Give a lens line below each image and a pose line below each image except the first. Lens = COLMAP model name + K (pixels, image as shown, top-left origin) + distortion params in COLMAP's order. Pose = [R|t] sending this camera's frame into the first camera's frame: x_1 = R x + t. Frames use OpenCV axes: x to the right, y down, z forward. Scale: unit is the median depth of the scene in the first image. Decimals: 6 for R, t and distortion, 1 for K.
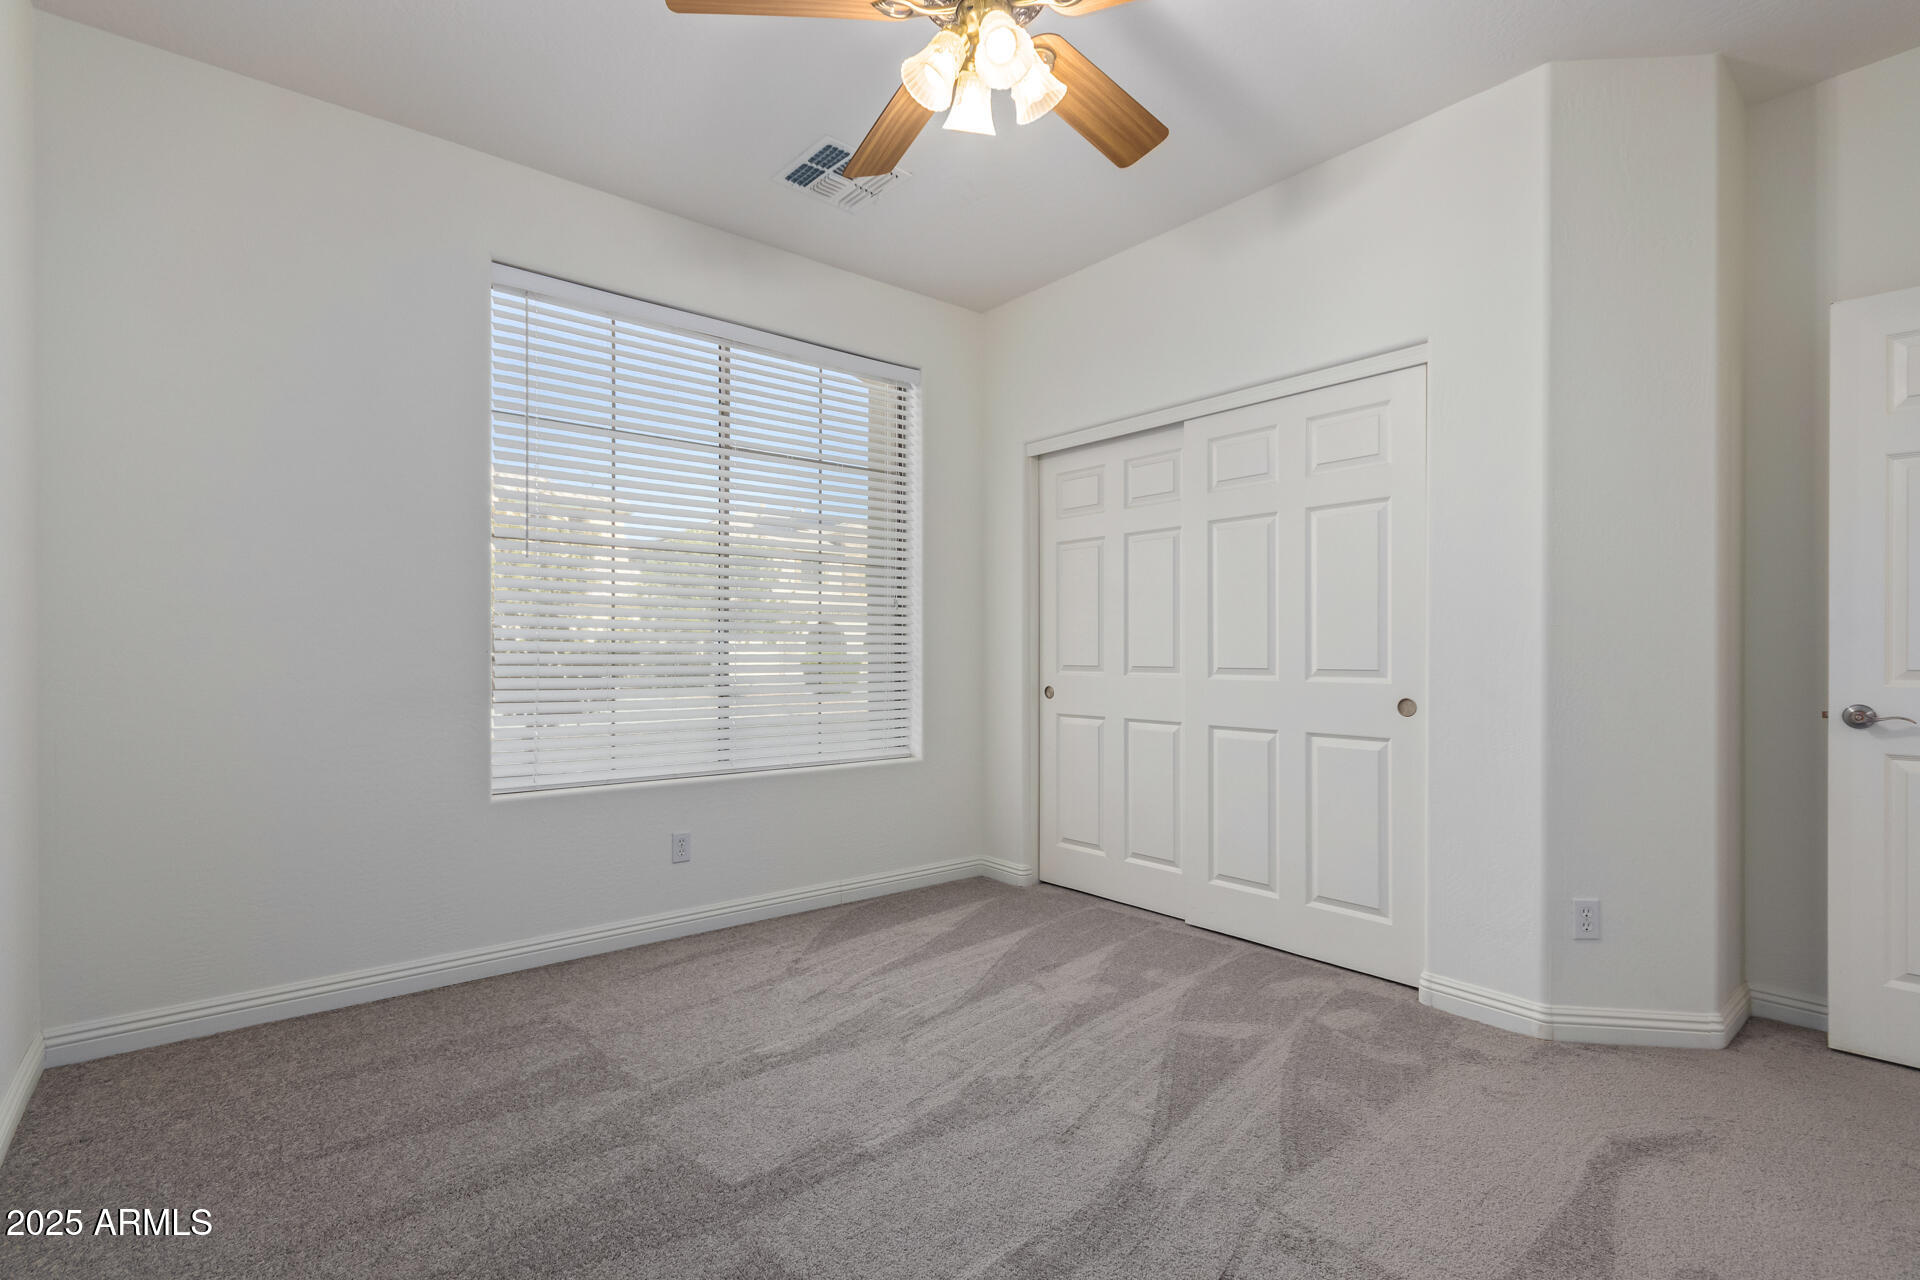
lens RADIAL K [[894.3, 0, 952.2], [0, 894.3, 653.1], [0, 0, 1]] dist [0.003776, 0.001251]
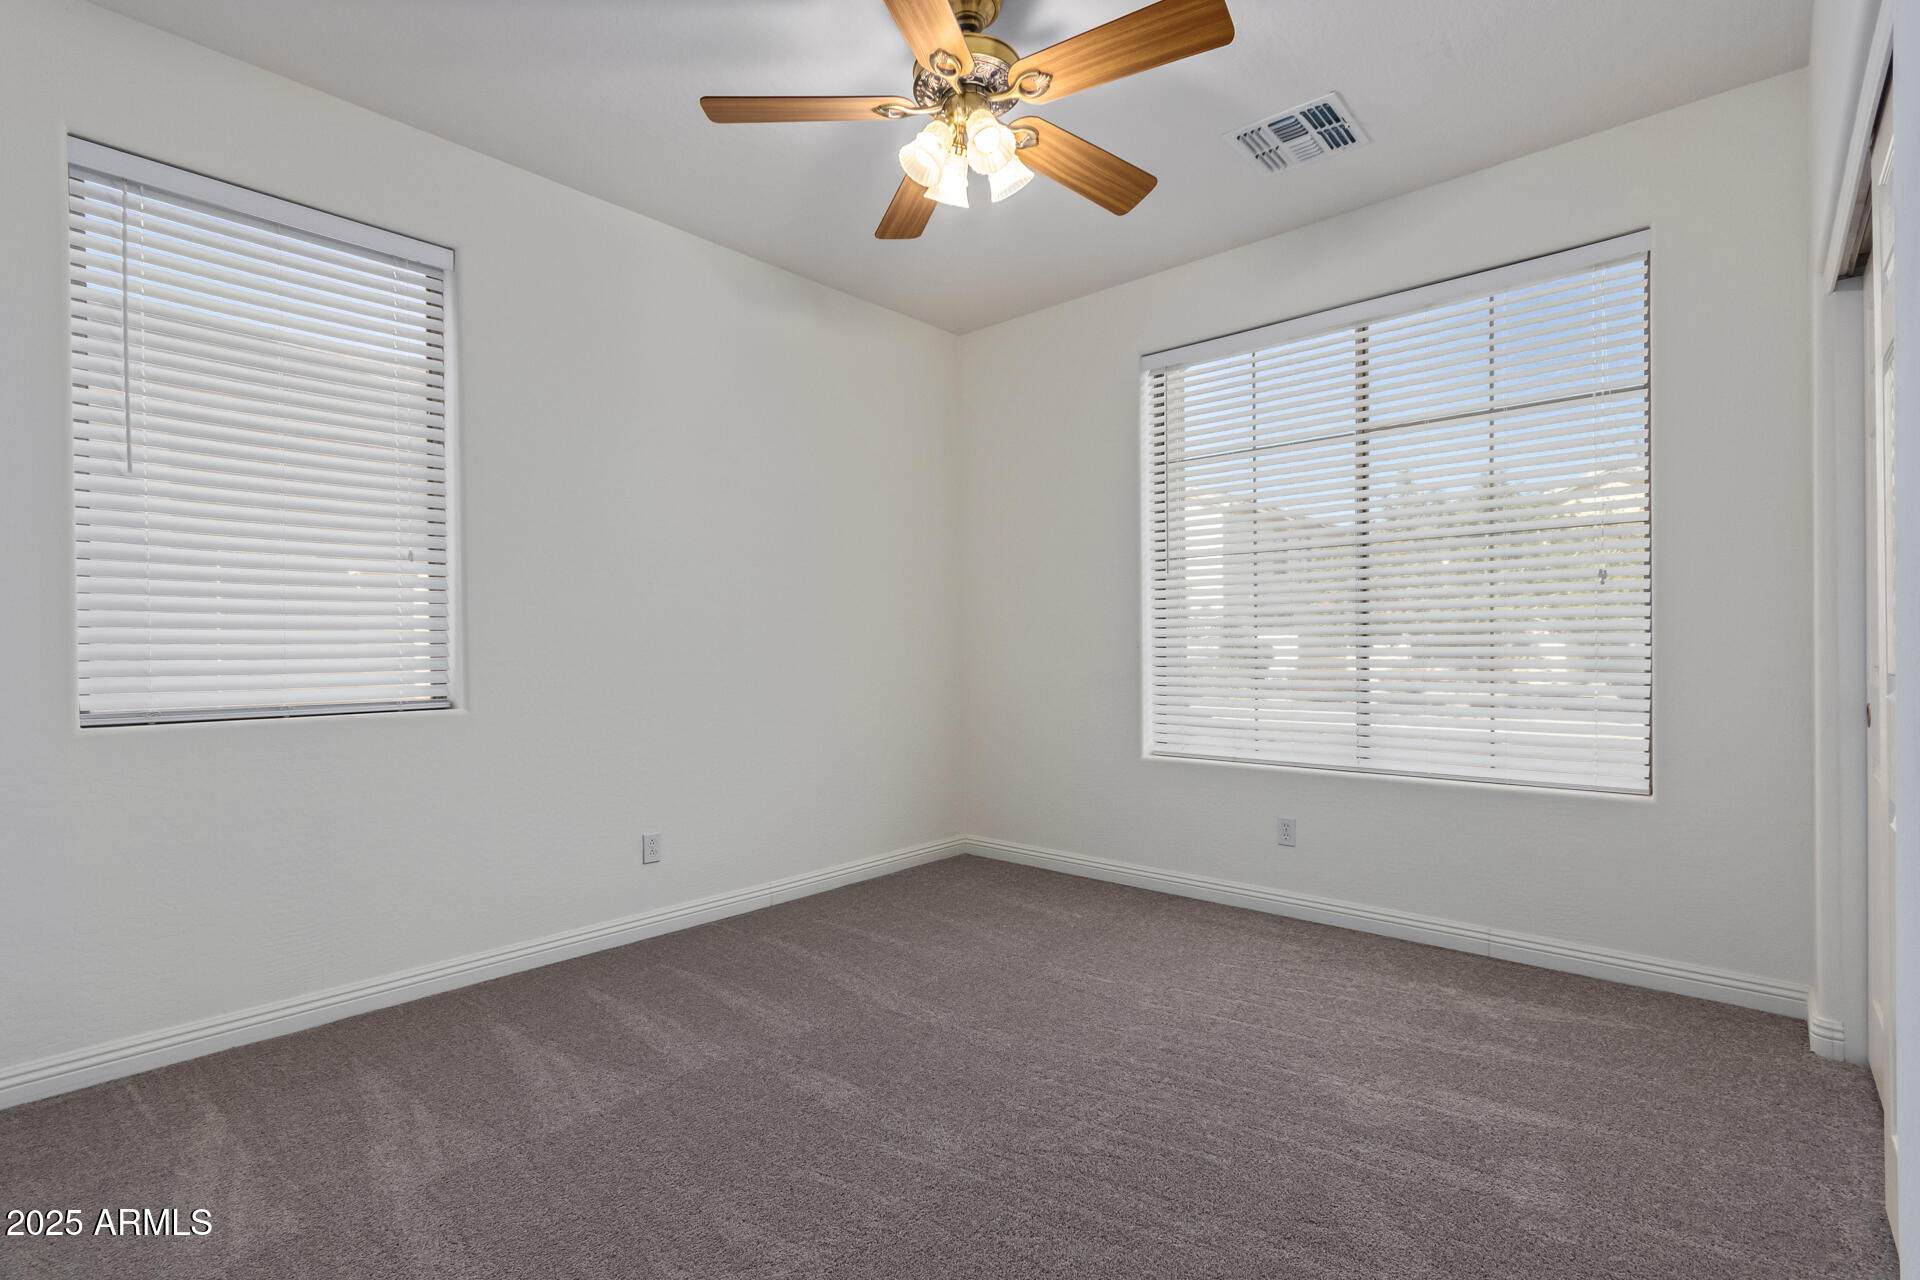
lens RADIAL K [[894.3, 0, 952.2], [0, 894.3, 653.1], [0, 0, 1]] dist [0.003776, 0.001251]
pose [[0.155992, 0.003884, -0.987751, 0.668972], [0.010122, 0.999933, 0.005531, -0.003492], [0.987706, -0.010861, 0.155943, 0.443055]]
